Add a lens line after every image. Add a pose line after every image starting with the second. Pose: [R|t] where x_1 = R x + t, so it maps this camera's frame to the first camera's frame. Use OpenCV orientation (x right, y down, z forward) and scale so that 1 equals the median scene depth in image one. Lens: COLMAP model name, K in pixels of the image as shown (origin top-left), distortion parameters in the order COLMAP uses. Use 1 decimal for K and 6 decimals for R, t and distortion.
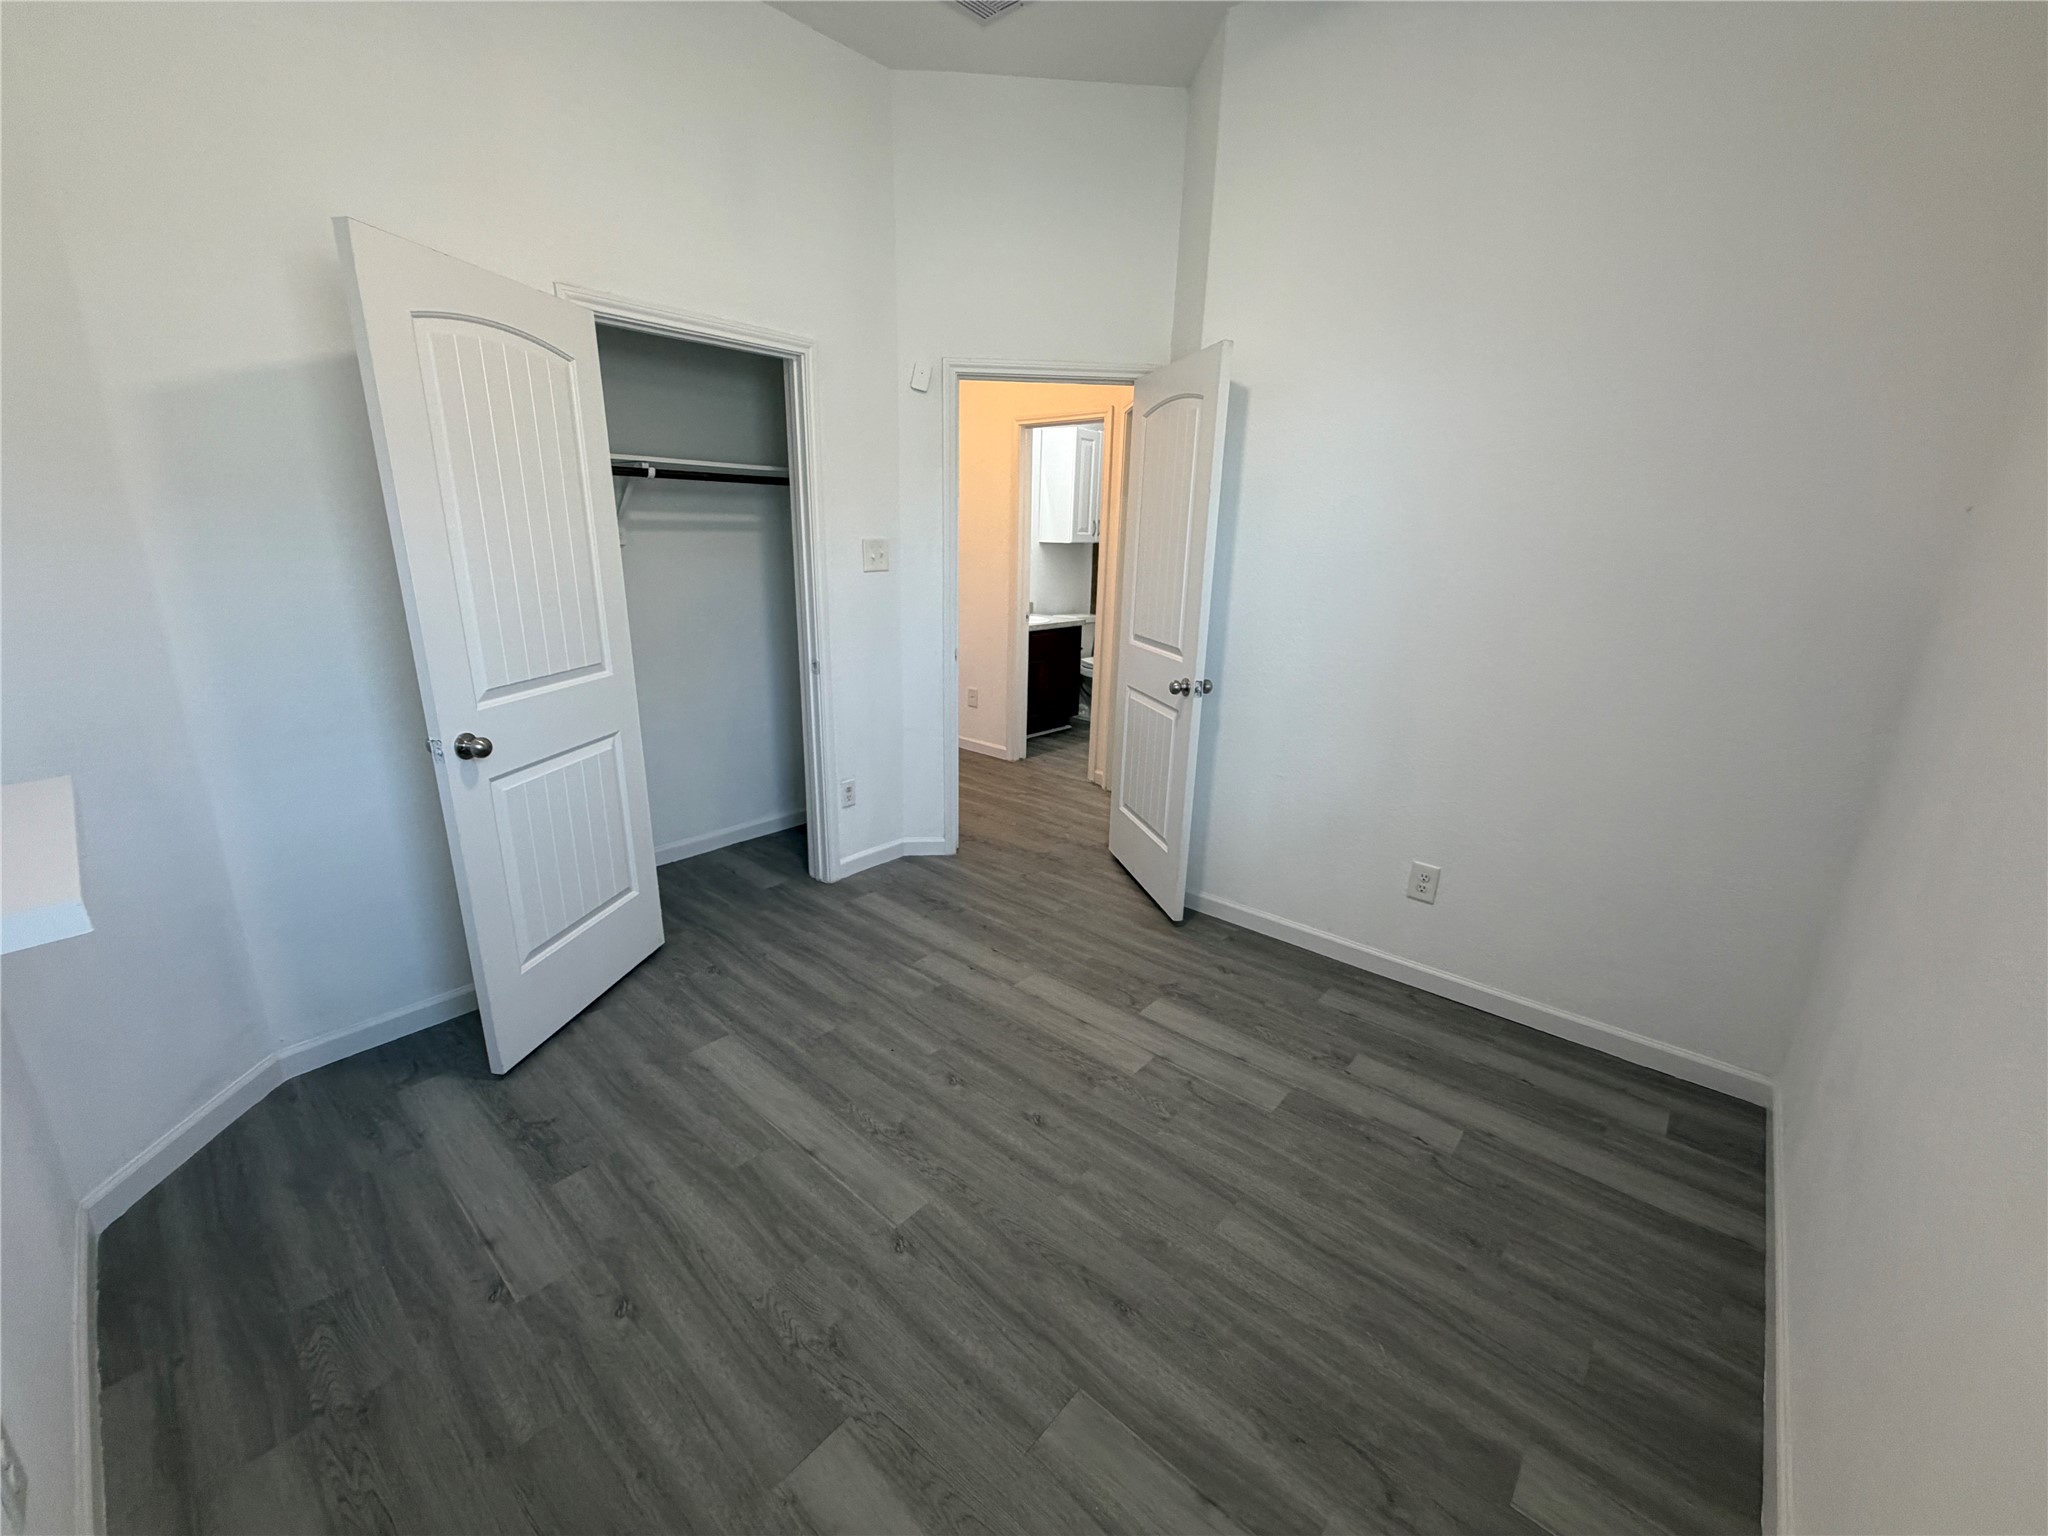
lens RADIAL K [[818.7, 0, 1016.5], [0, 818.7, 768.7], [0, 0, 1]] dist [0.001107, -0.000271]
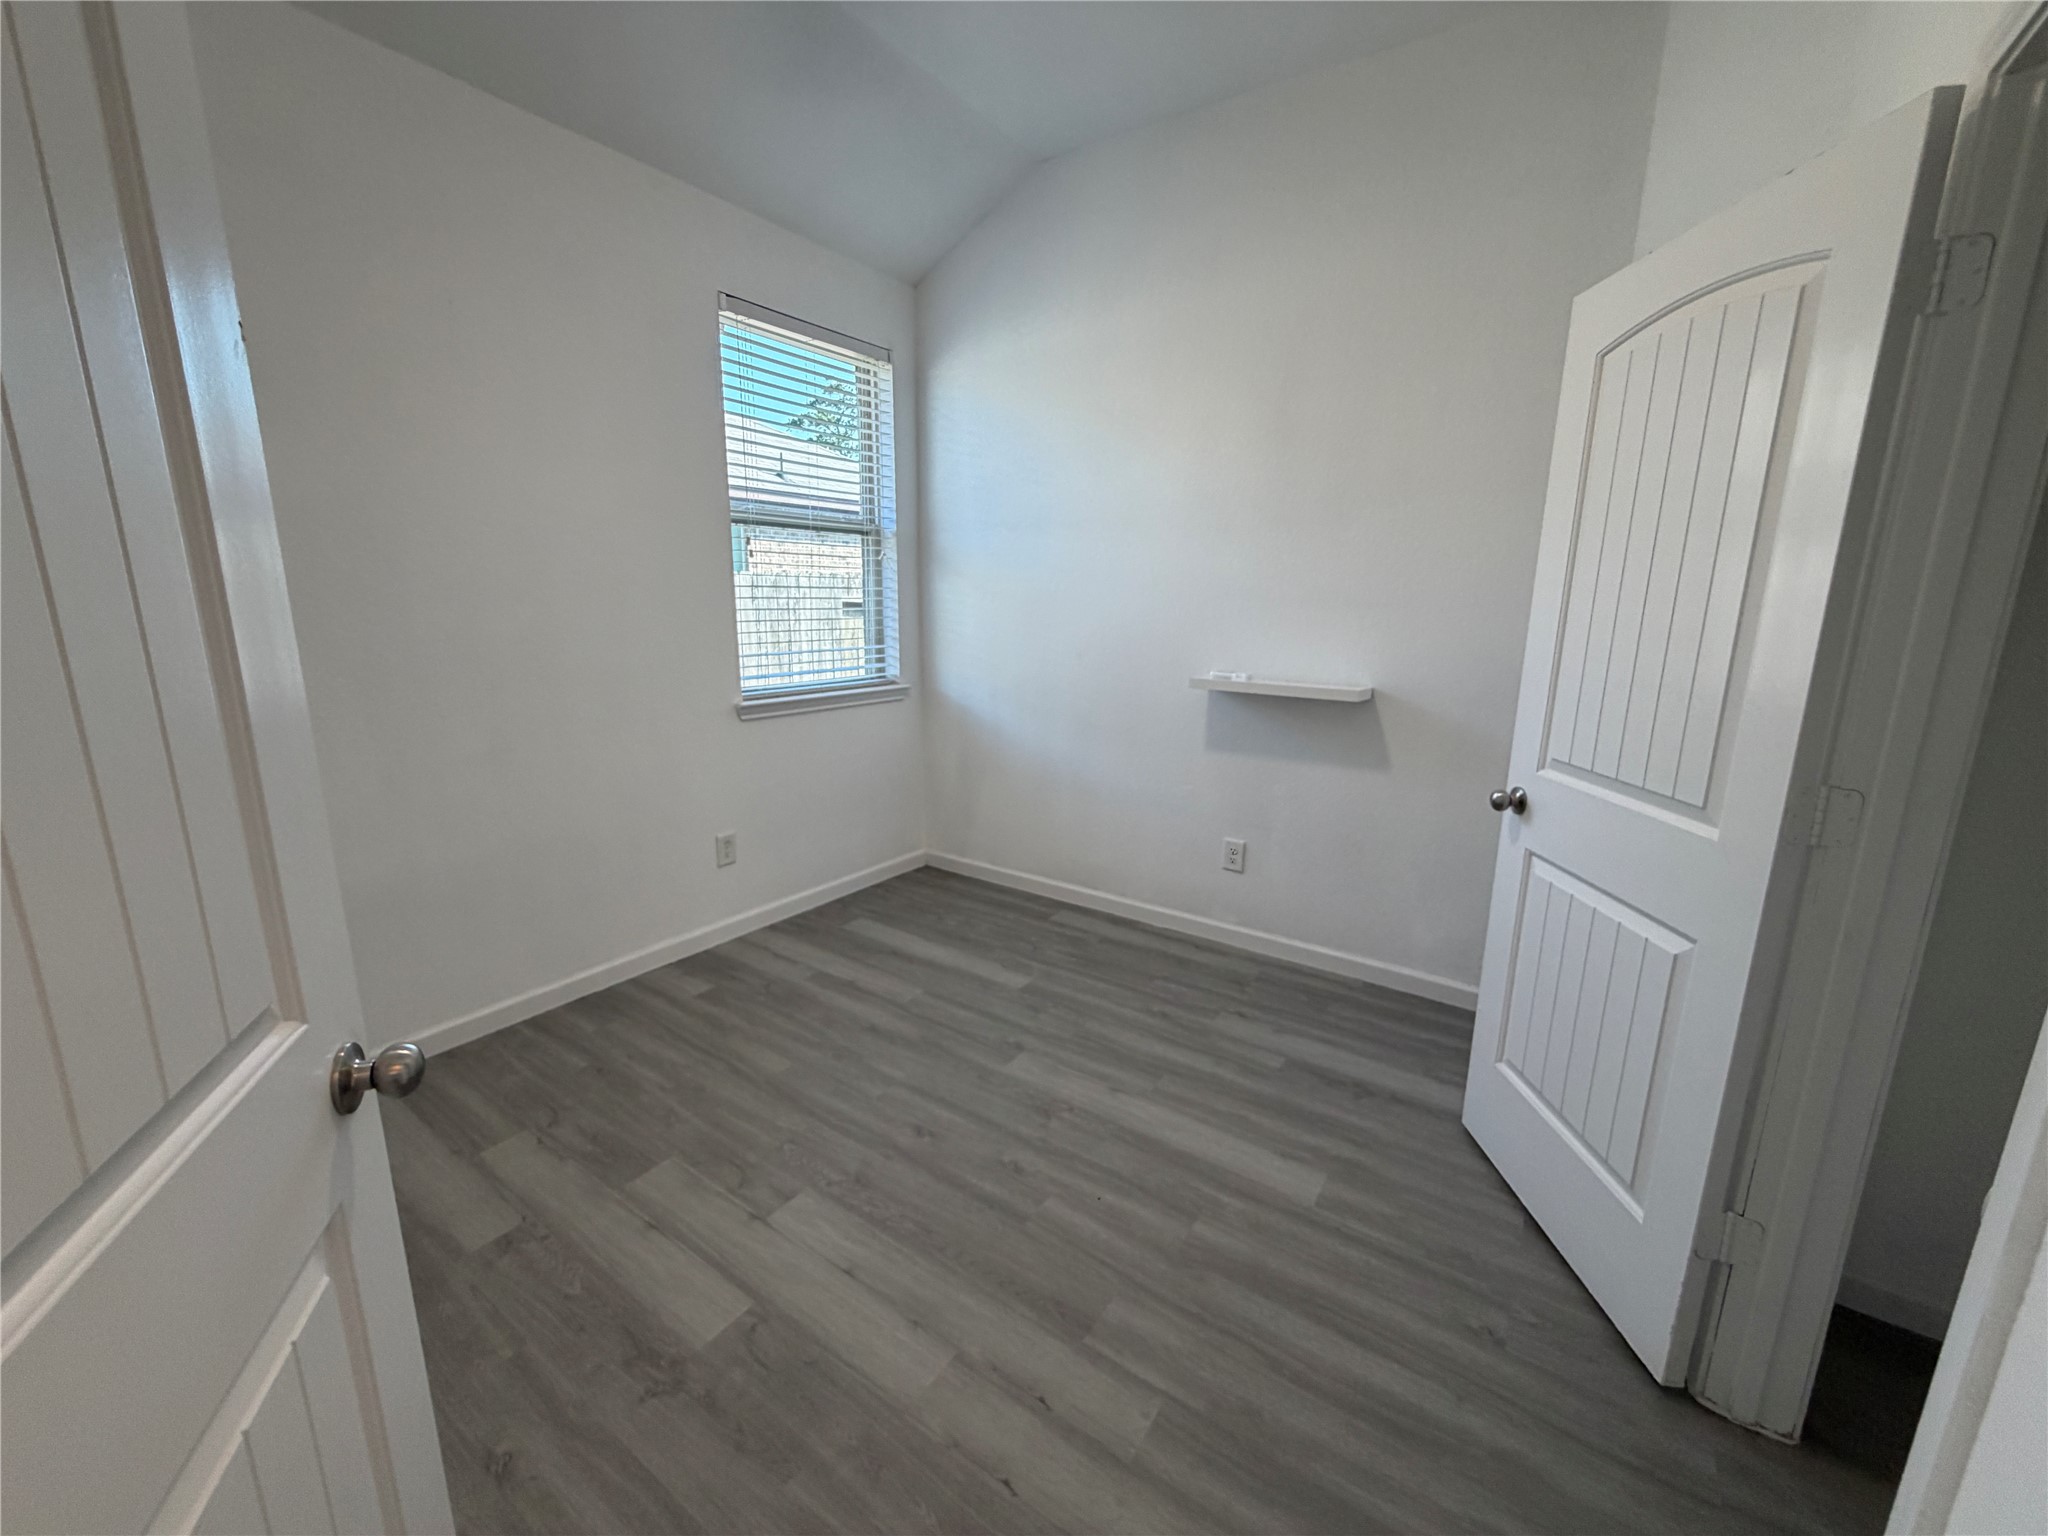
lens RADIAL K [[818.7, 0, 1016.5], [0, 818.7, 768.7], [0, 0, 1]] dist [0.001107, -0.000271]
pose [[-0.992328, -0.005729, -0.123501, 0.035286], [-0.064243, 0.877371, 0.475491, -0.451554], [0.105632, 0.479778, -0.871008, 1.651132]]
